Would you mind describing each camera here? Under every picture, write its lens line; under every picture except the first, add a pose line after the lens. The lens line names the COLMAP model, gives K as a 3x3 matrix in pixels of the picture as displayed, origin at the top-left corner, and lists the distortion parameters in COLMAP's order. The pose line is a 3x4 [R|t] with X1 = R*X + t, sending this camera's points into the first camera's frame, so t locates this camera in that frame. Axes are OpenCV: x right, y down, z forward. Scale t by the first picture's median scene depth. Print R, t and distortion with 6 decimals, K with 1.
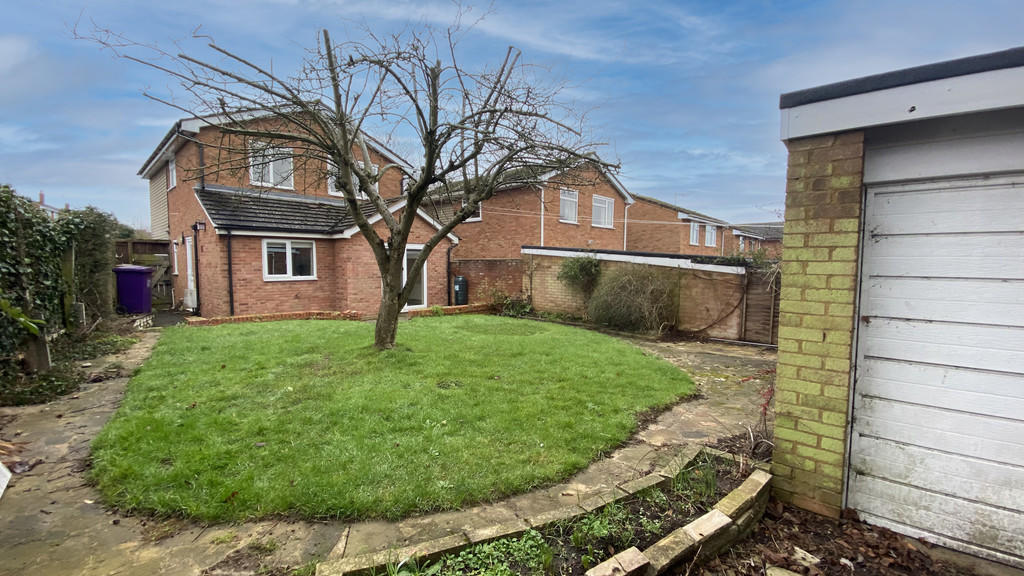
lens RADIAL K [[417.1, 0, 512.0], [0, 417.1, 288.0], [0, 0, 1]] dist [0.037826, -0.026008]
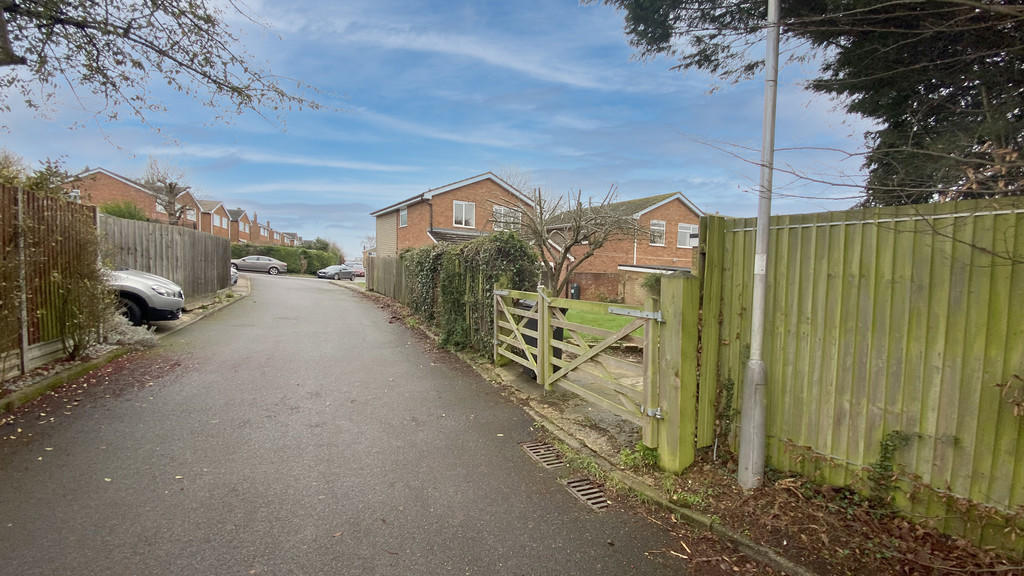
lens RADIAL K [[417.1, 0, 512.0], [0, 417.1, 288.0], [0, 0, 1]] dist [0.037826, -0.026008]
pose [[0.971215, 0.029185, -0.236410, 0.009696], [-0.033877, 0.999301, -0.015807, 0.020880], [0.235784, 0.023361, 0.971525, -0.542831]]
